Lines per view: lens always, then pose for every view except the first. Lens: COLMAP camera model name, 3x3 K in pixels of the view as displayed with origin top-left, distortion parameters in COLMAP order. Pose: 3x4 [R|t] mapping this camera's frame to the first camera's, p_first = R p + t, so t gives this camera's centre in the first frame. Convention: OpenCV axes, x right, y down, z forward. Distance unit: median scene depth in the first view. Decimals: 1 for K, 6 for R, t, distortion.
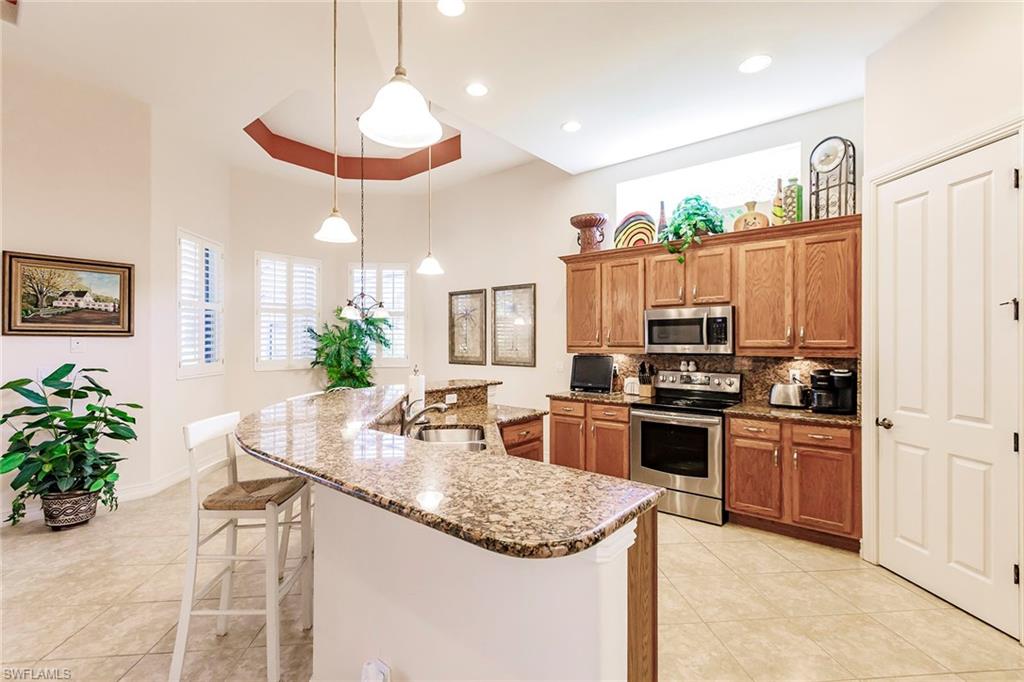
lens RADIAL K [[453.7, 0, 507.0], [0, 453.7, 341.3], [0, 0, 1]] dist [0.003174, -0.001823]
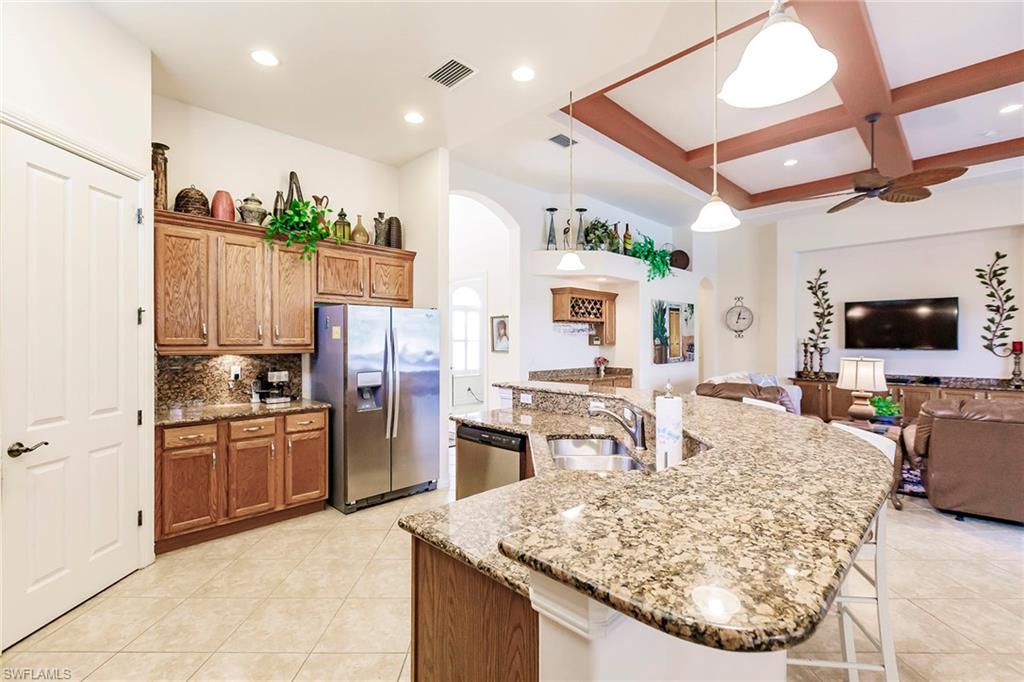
lens RADIAL K [[453.7, 0, 509.7], [0, 453.7, 342.3], [0, 0, 1]] dist [0.003174, -0.001823]
pose [[-0.995866, -0.000230, 0.090837, -0.031438], [0.000158, 0.999991, 0.004262, 0.000276], [-0.090837, 0.004259, -0.995857, 1.200339]]
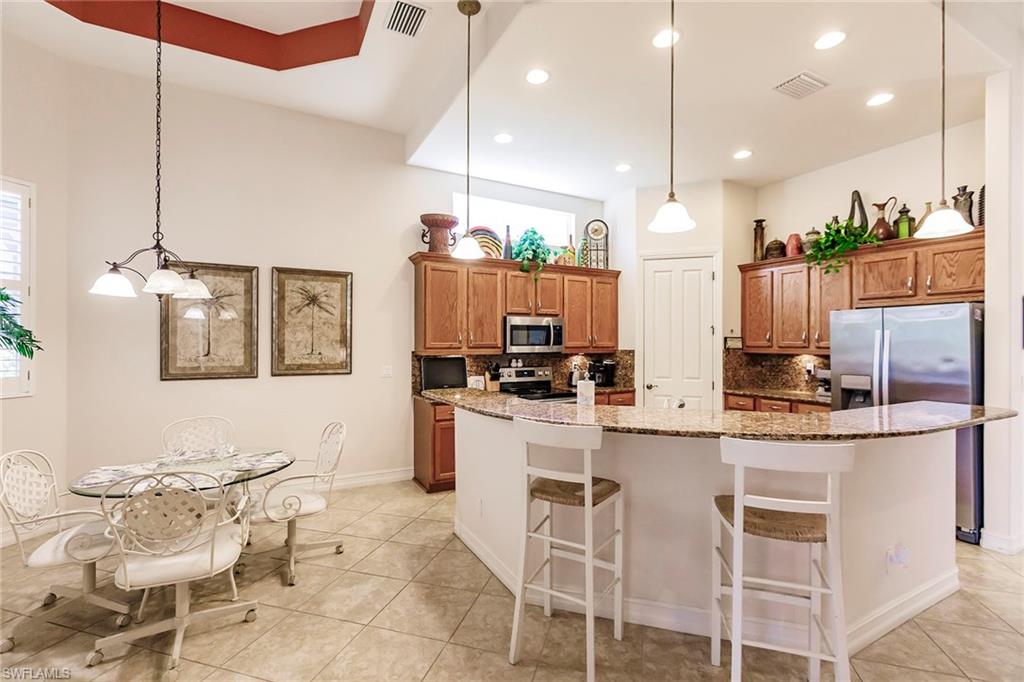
lens RADIAL K [[453.7, 0, 506.4], [0, 453.7, 341.9], [0, 0, 1]] dist [0.003174, -0.001823]
pose [[0.378088, 0.002201, 0.925767, -0.824853], [-0.001463, 0.999997, -0.001779, -0.001022], [-0.925769, -0.000682, 0.378090, 0.600180]]
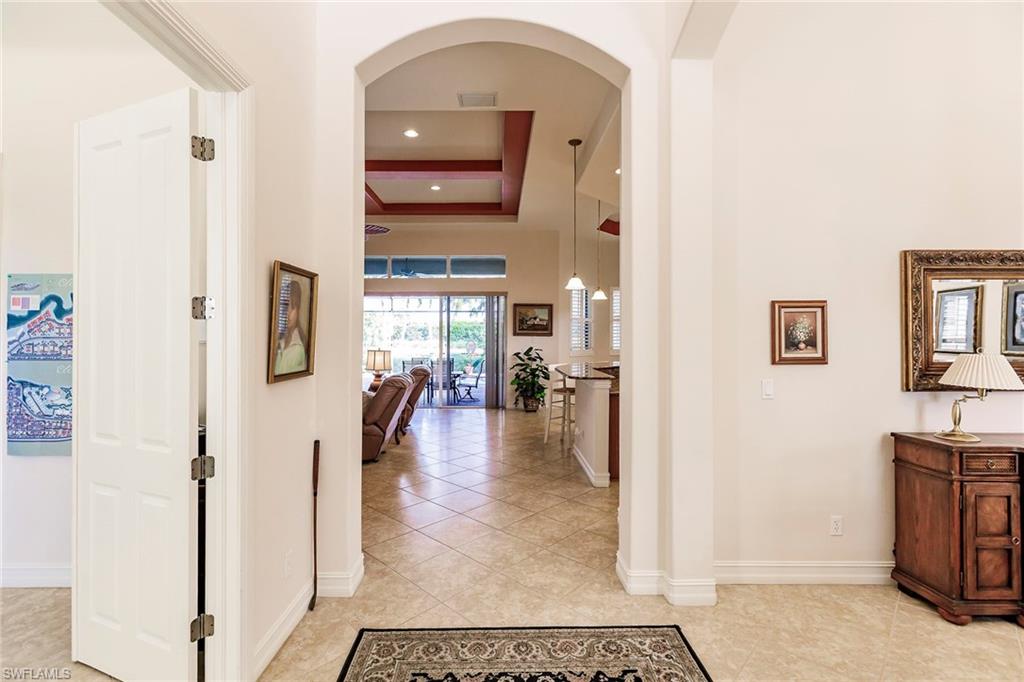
lens RADIAL K [[453.7, 0, 496.3], [0, 453.7, 332.9], [0, 0, 1]] dist [0.003174, -0.001823]
pose [[0.636921, -0.002028, -0.770926, 0.762499], [-0.005655, 0.999957, -0.007303, -0.007788], [0.770908, 0.009011, 0.636883, -0.671441]]
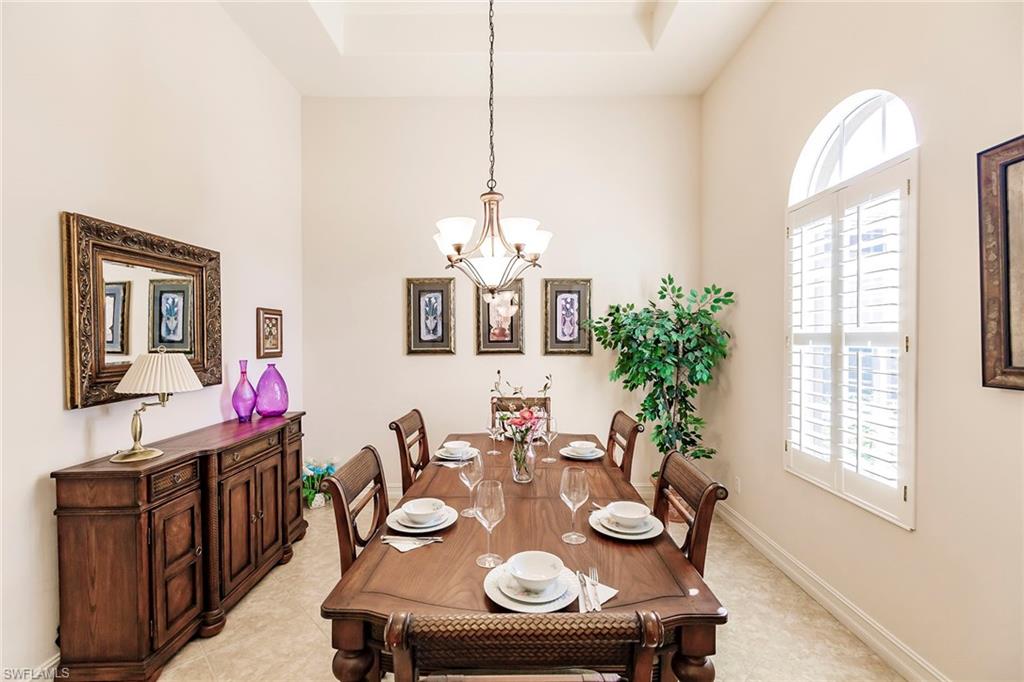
lens RADIAL K [[453.7, 0, 520.9], [0, 453.7, 341.4], [0, 0, 1]] dist [0.003174, -0.001823]
pose [[0.768685, -0.009125, 0.639562, 0.691139], [0.003797, 0.999946, 0.009703, -0.004988], [-0.639616, -0.005030, 0.768678, -0.457458]]
